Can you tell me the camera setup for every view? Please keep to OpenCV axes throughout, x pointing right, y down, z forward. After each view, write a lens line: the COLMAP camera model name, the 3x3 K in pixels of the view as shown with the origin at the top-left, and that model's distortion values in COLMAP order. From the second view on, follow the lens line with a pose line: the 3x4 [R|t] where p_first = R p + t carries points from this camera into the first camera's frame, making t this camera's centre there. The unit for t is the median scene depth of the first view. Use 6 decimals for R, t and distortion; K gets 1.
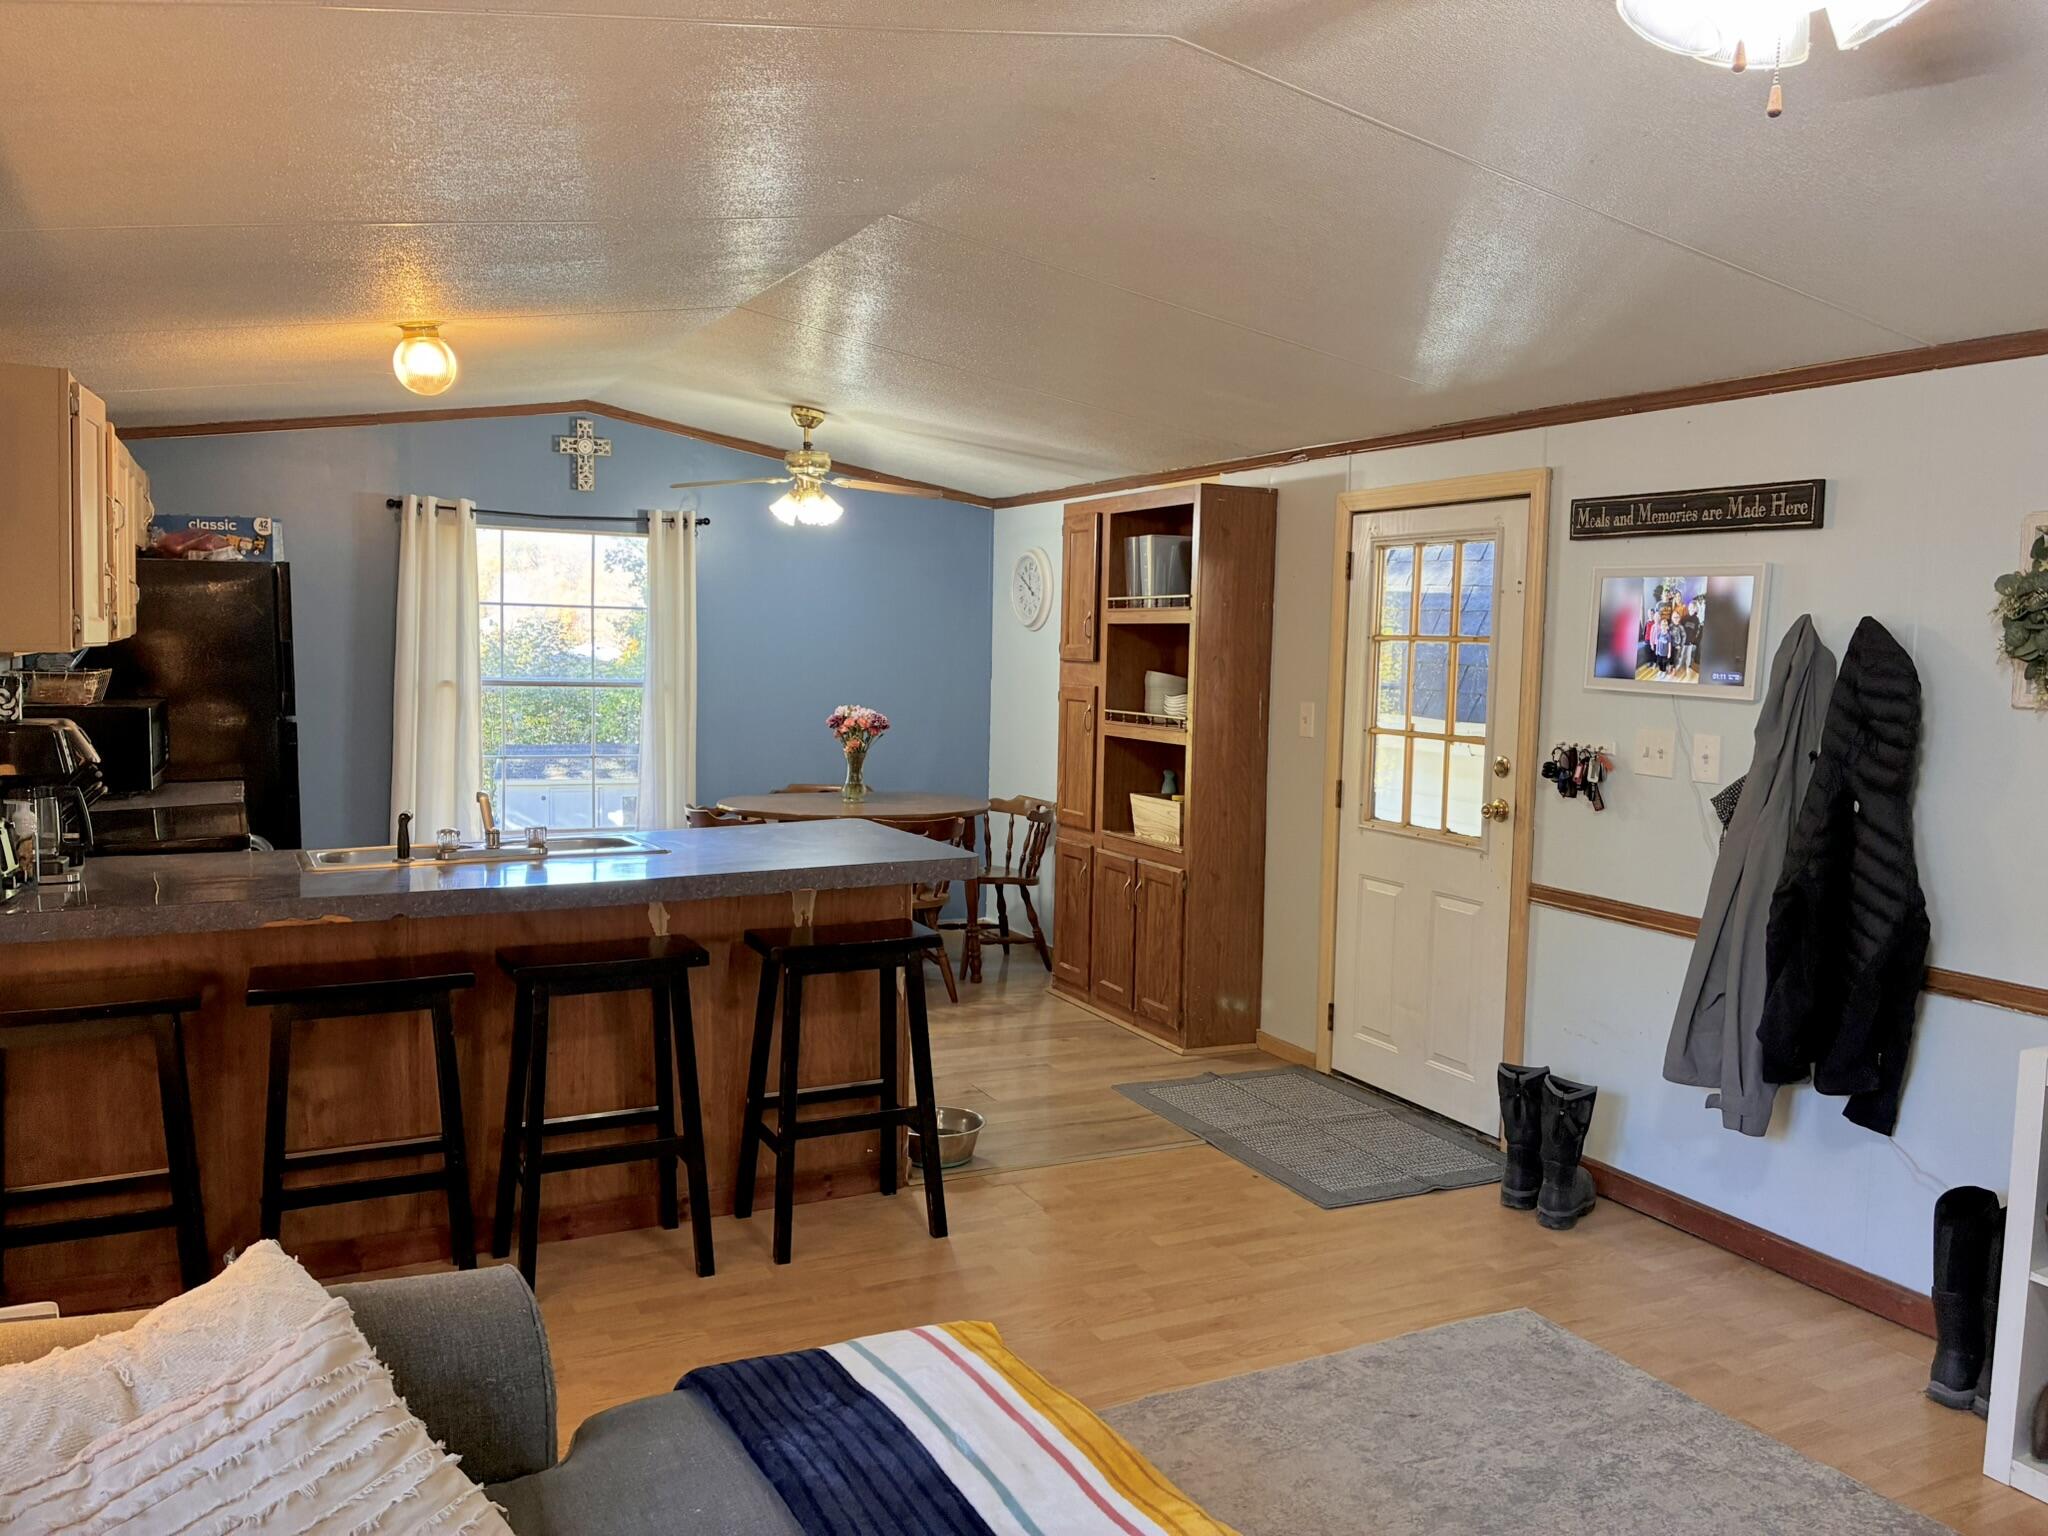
lens RADIAL K [[1568.5, 0, 1036.3], [0, 1568.5, 754.9], [0, 0, 1]] dist [0.062941, -0.095985]
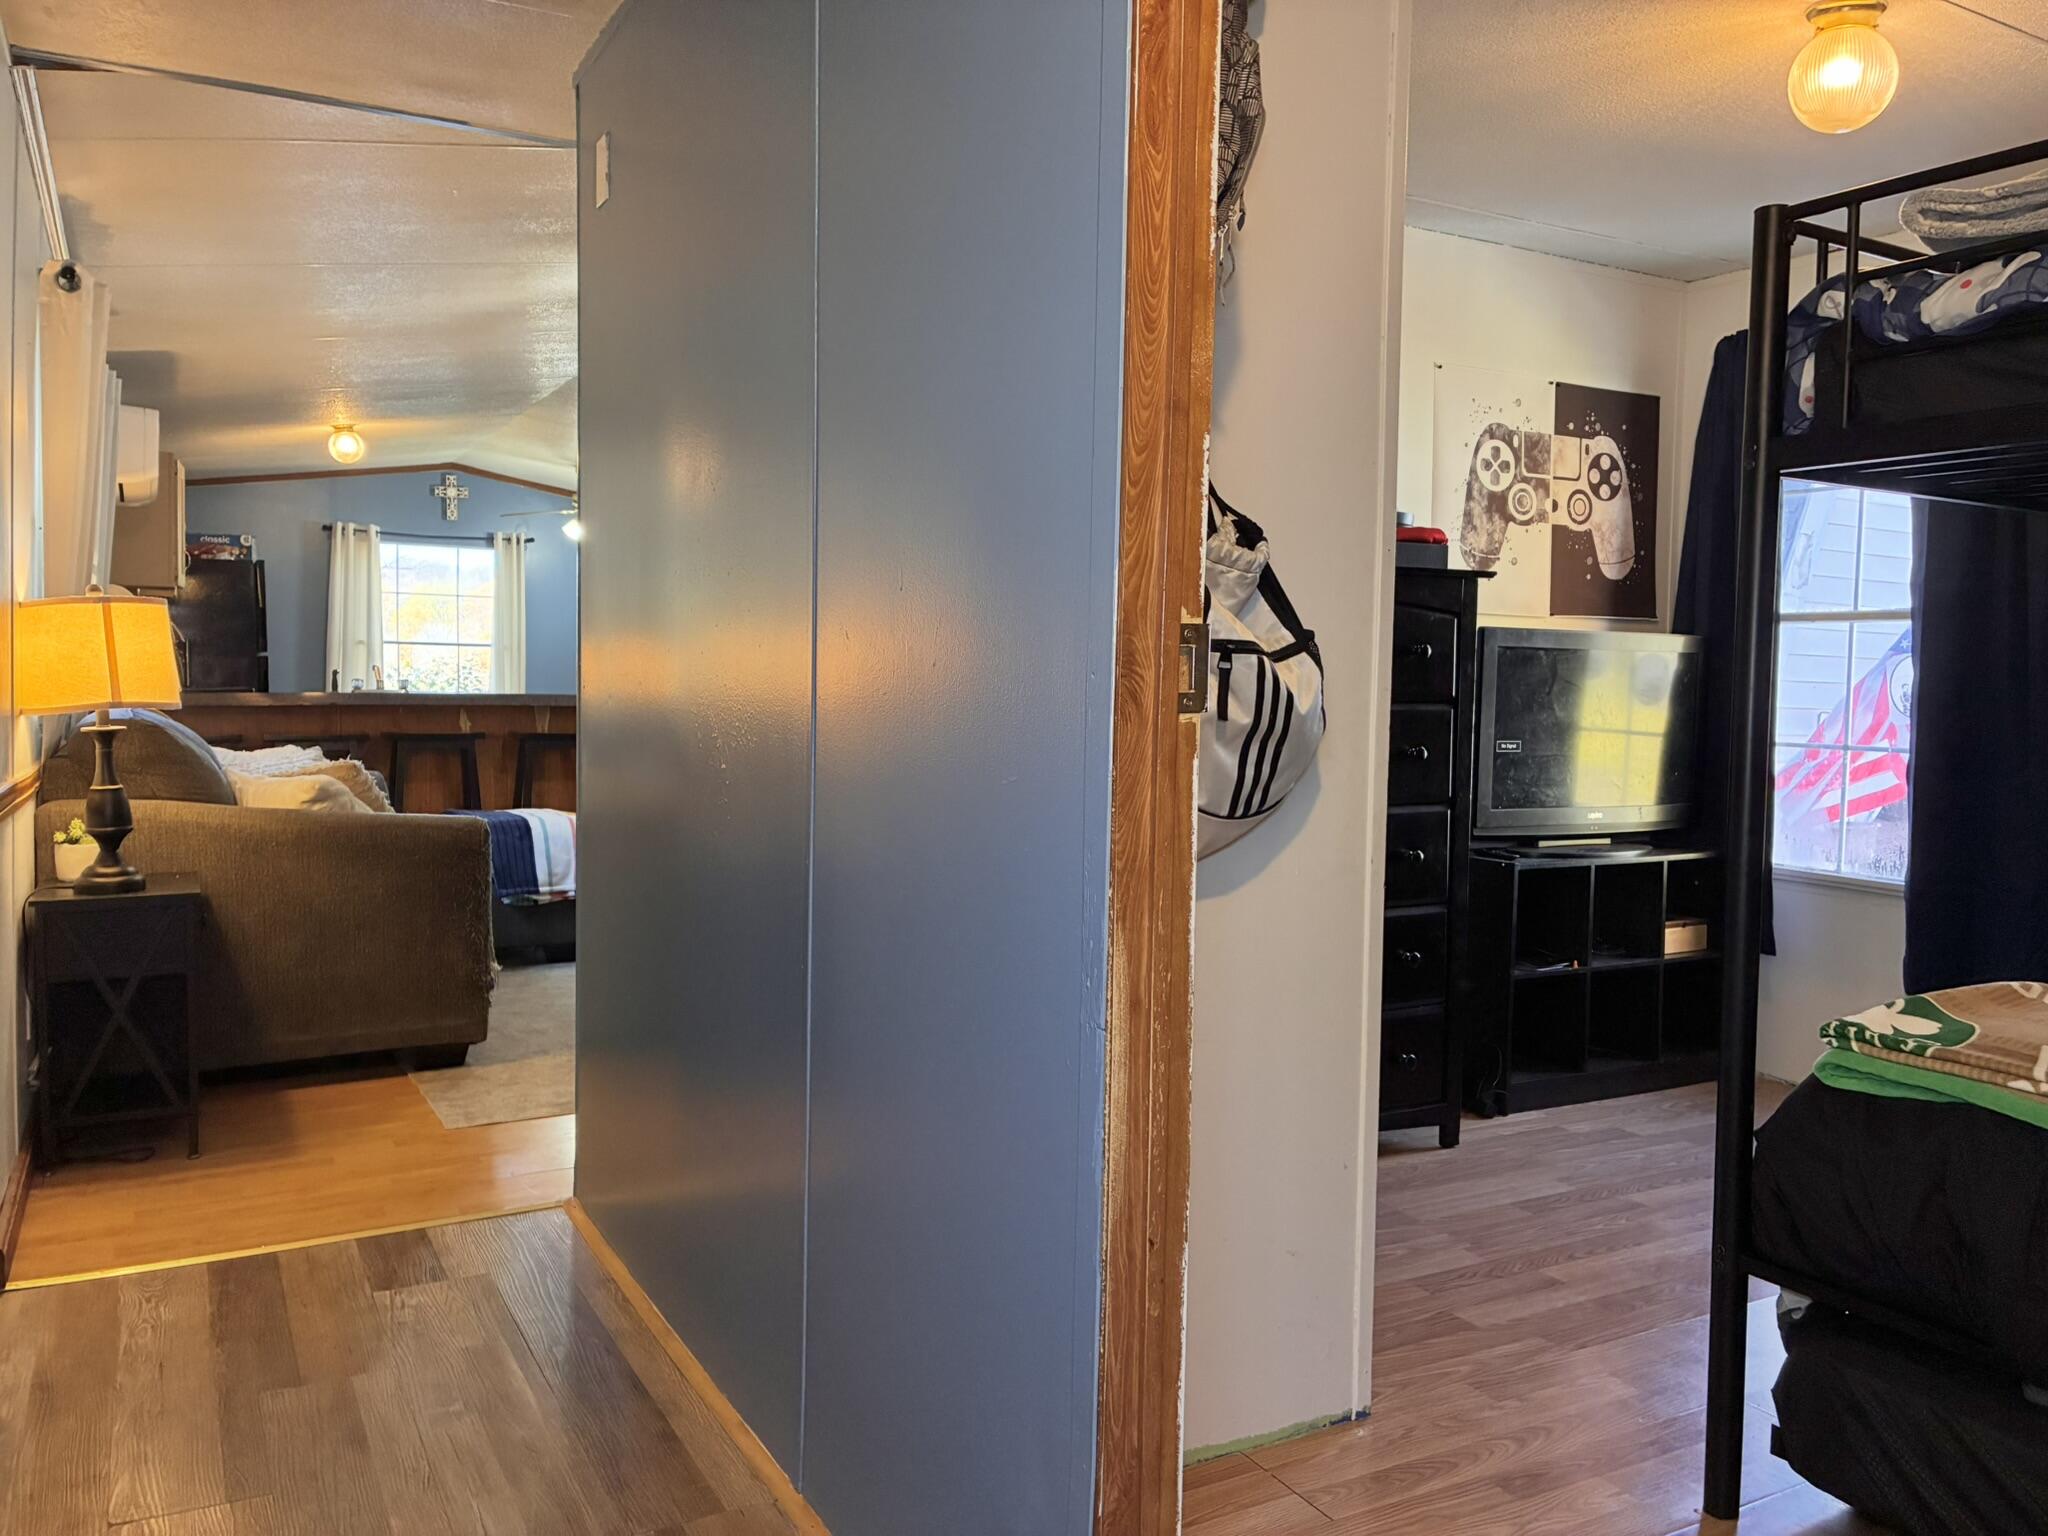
lens RADIAL K [[1568.5, 0, 1036.3], [0, 1568.5, 754.9], [0, 0, 1]] dist [0.062941, -0.095985]
pose [[0.999128, -0.009089, 0.040762, 0.276321], [0.010416, 0.999419, -0.032462, 0.148177], [-0.040443, 0.032858, 0.998641, -0.705166]]
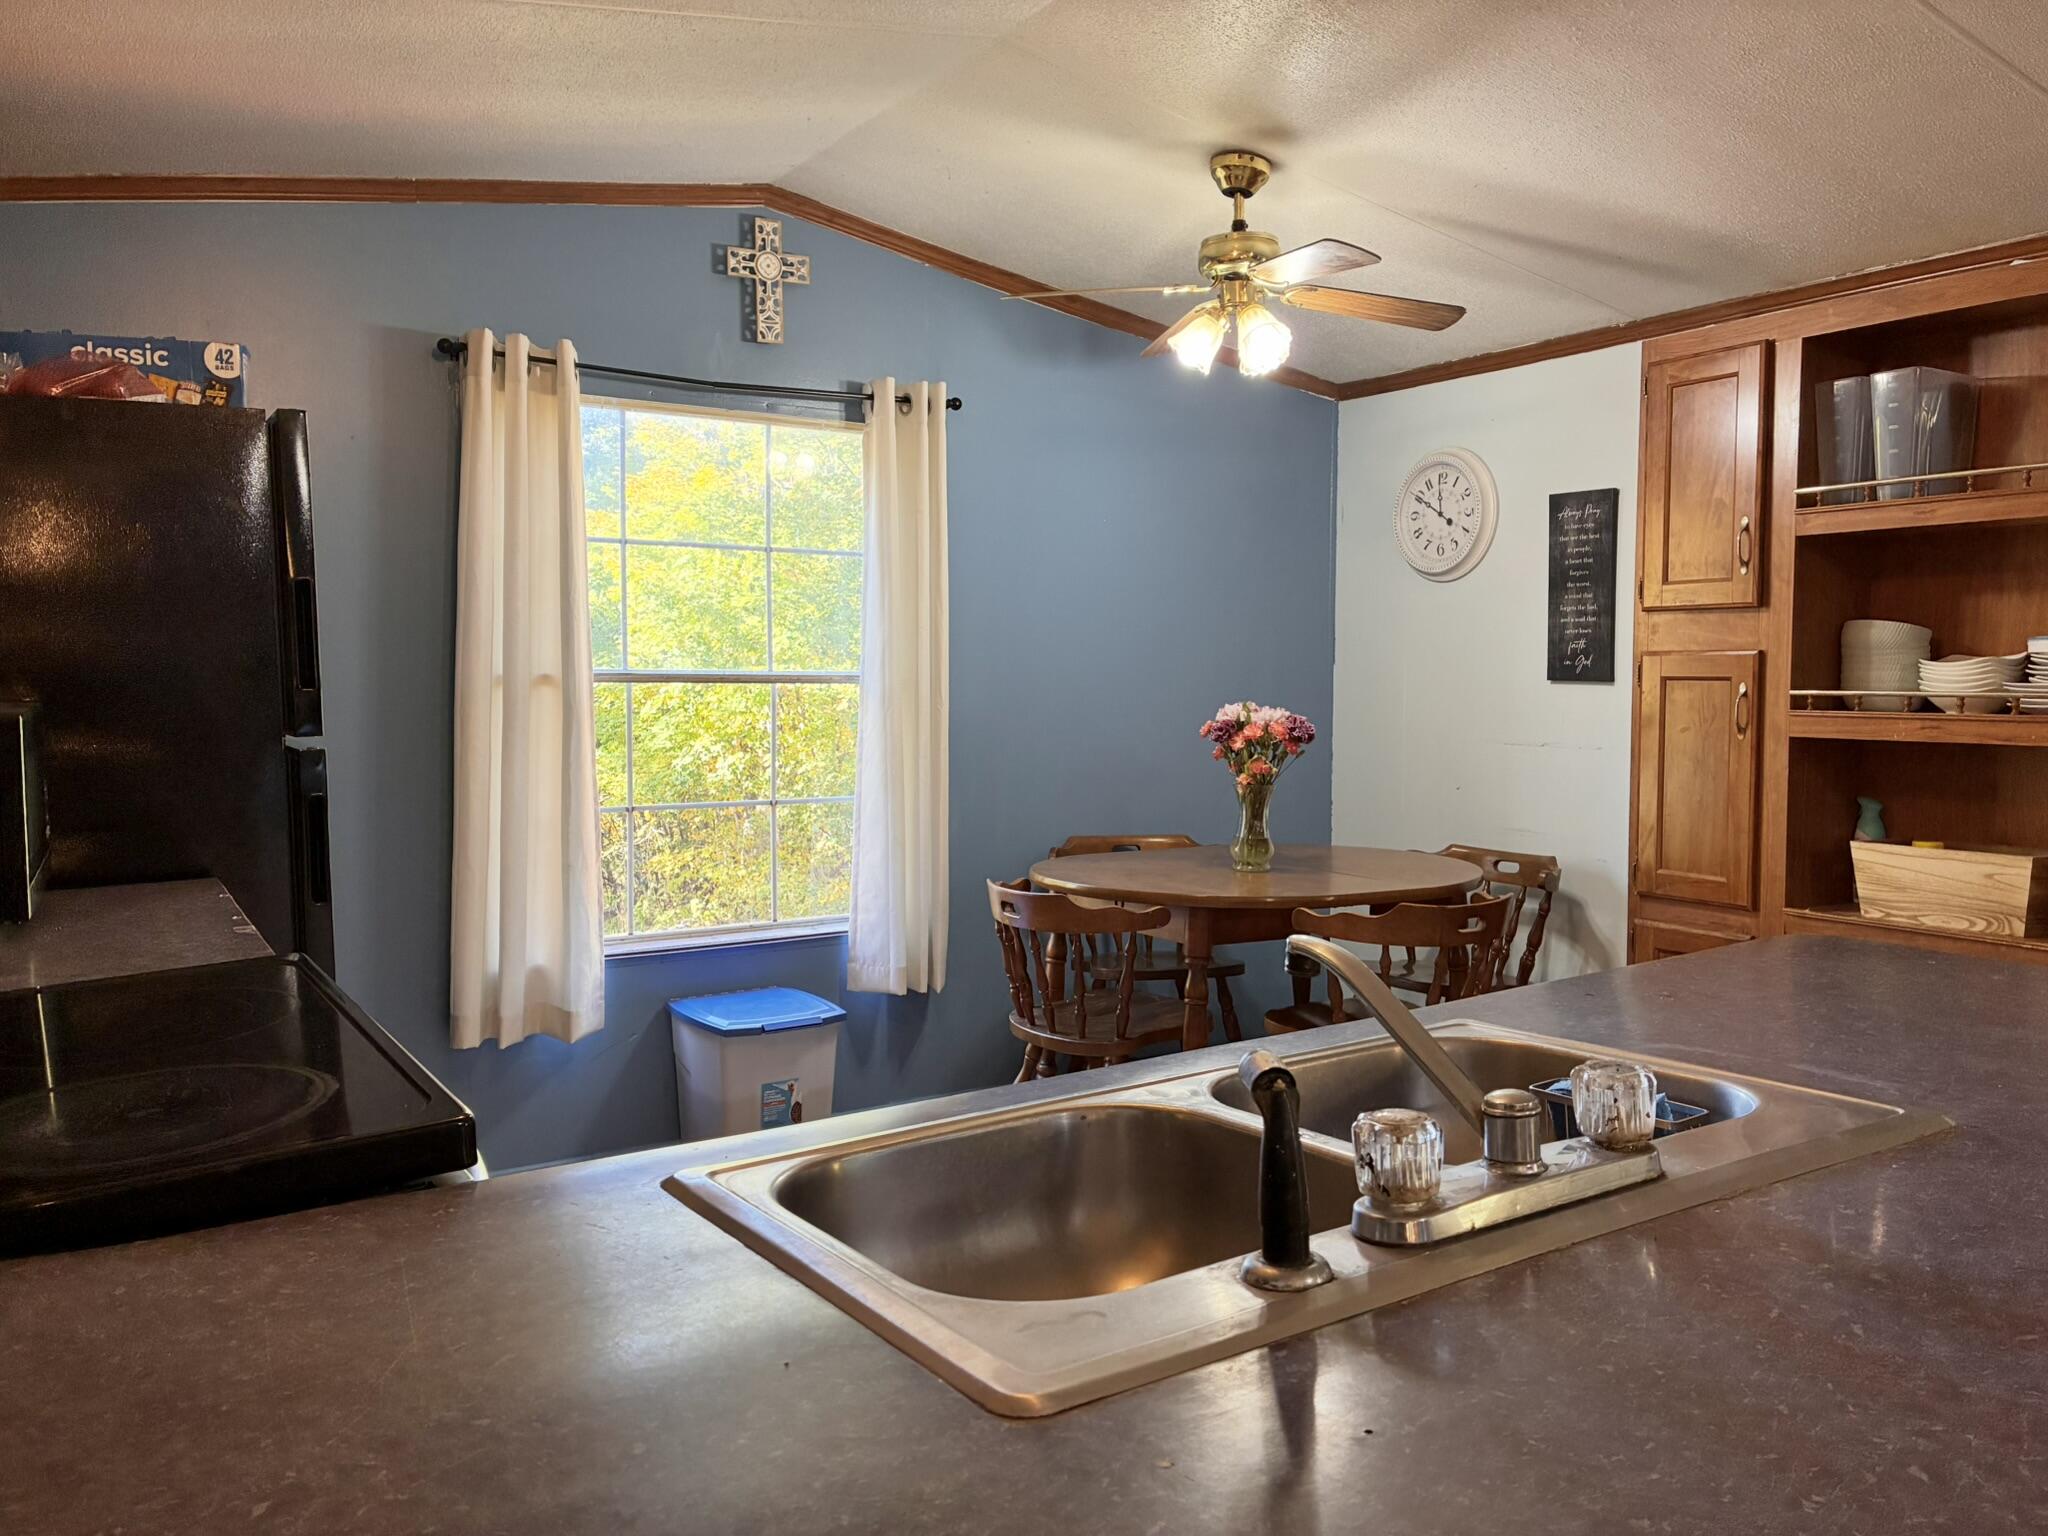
lens RADIAL K [[1572.7, 0, 1028.3], [0, 1572.7, 761.6], [0, 0, 1]] dist [0.087872, -0.117139]
pose [[0.994054, -0.027167, 0.105446, -0.312718], [0.029432, 0.999367, -0.019990, -0.000554], [-0.104837, 0.022974, 0.994224, 0.508780]]
